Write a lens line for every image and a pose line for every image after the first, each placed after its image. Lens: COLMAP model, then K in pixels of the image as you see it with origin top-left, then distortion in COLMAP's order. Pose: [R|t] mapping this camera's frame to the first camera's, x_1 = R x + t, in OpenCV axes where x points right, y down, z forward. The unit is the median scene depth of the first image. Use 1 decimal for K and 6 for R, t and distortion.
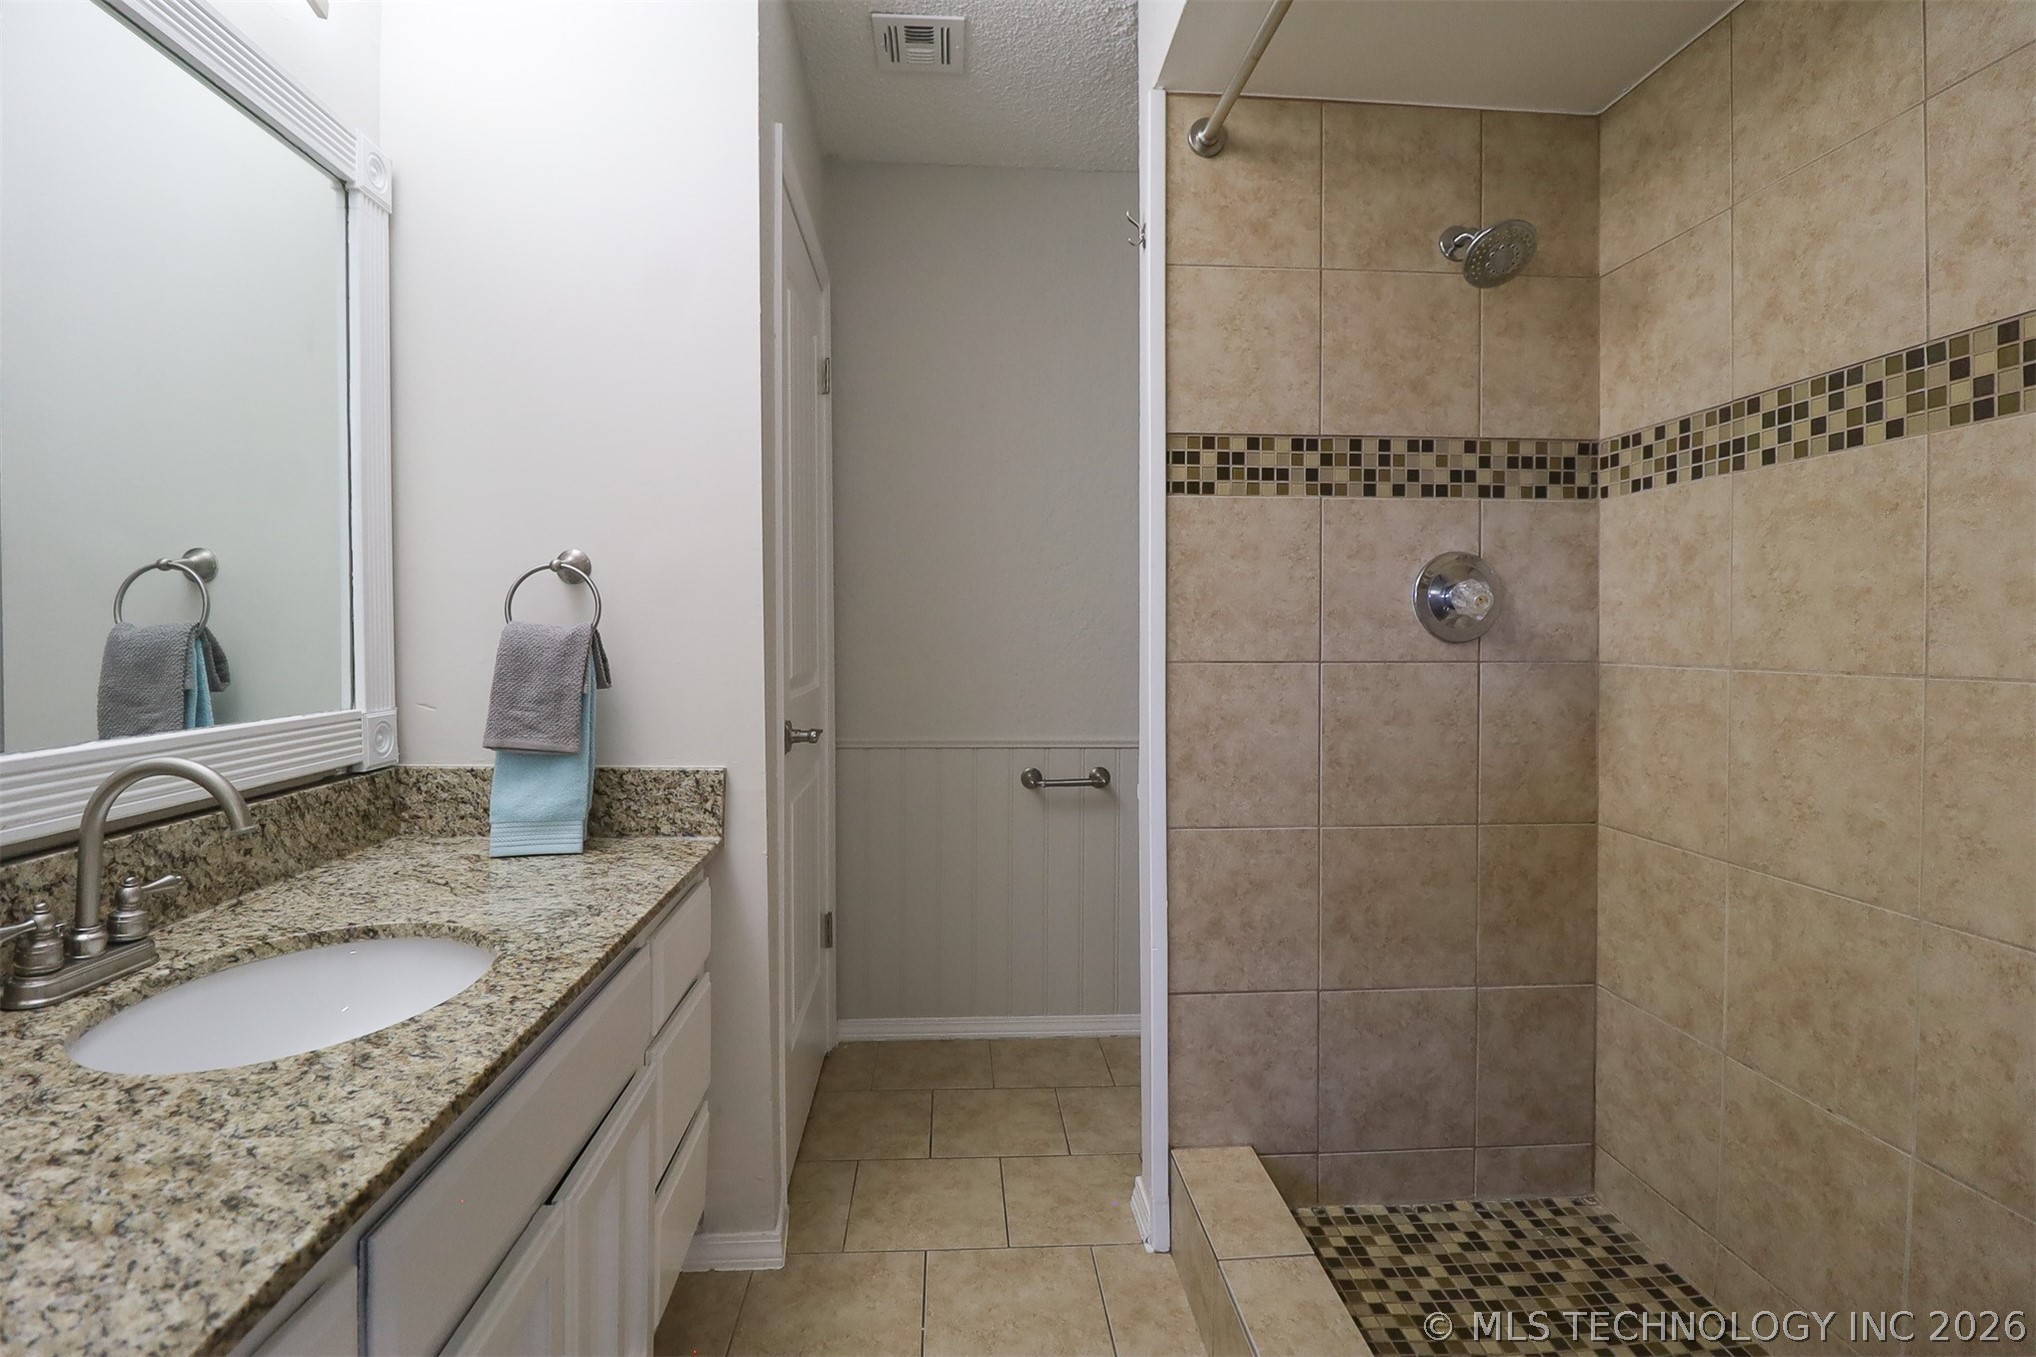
lens RADIAL K [[944.8, 0, 1009.6], [0, 944.8, 655.7], [0, 0, 1]] dist [0.000985, -0.013771]
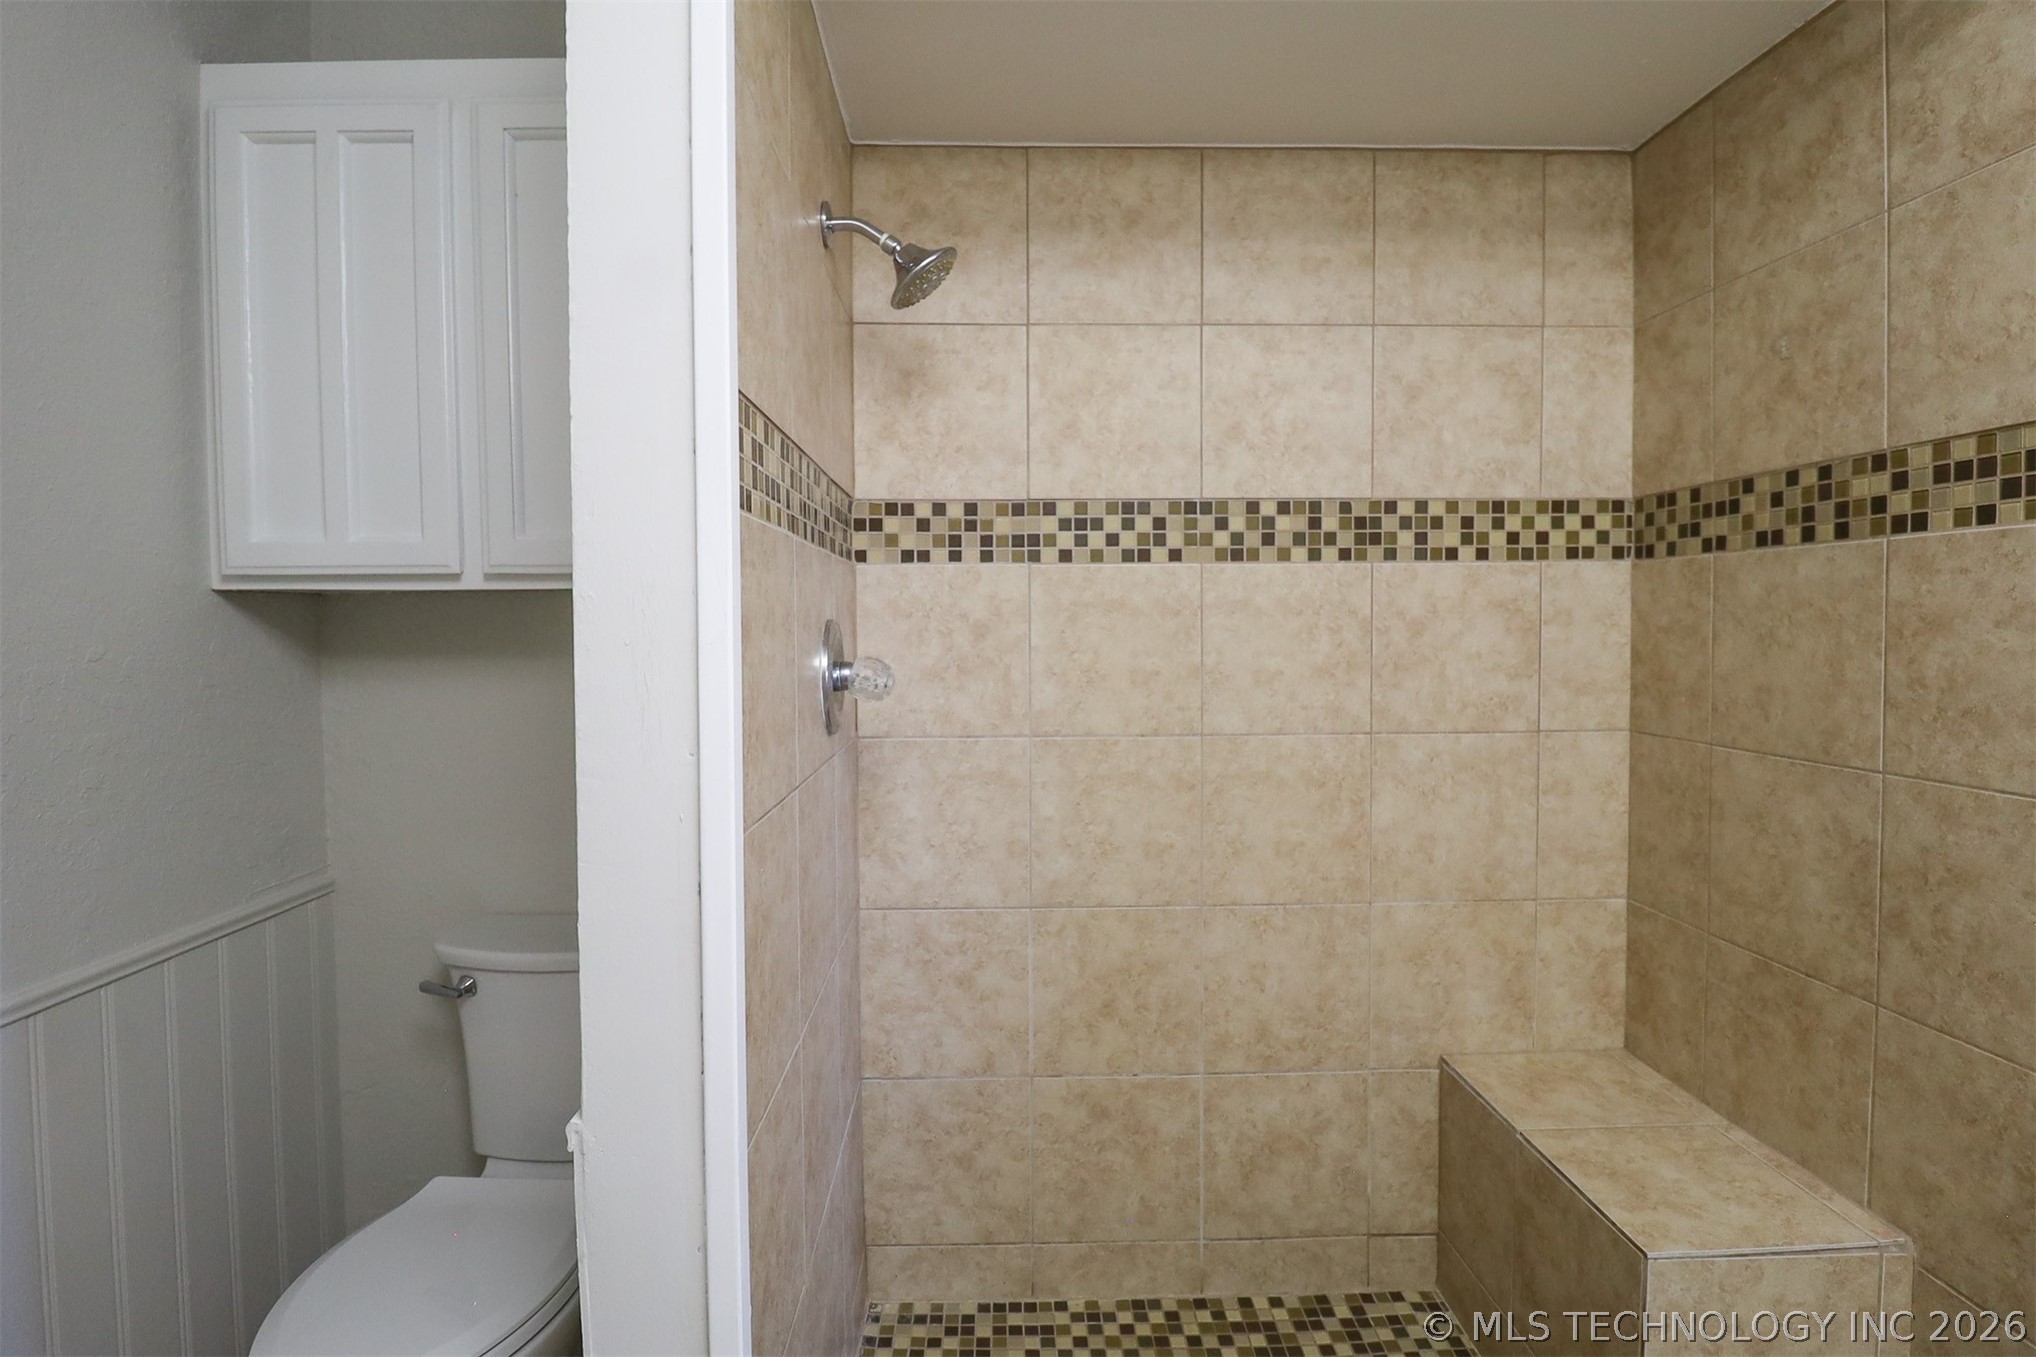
lens RADIAL K [[944.8, 0, 1009.6], [0, 944.8, 655.7], [0, 0, 1]] dist [0.000985, -0.013771]
pose [[0.038125, -0.029193, 0.998846, -0.386013], [0.026278, 0.999257, 0.028202, -0.123593], [-0.998927, 0.025172, 0.038864, 1.040762]]
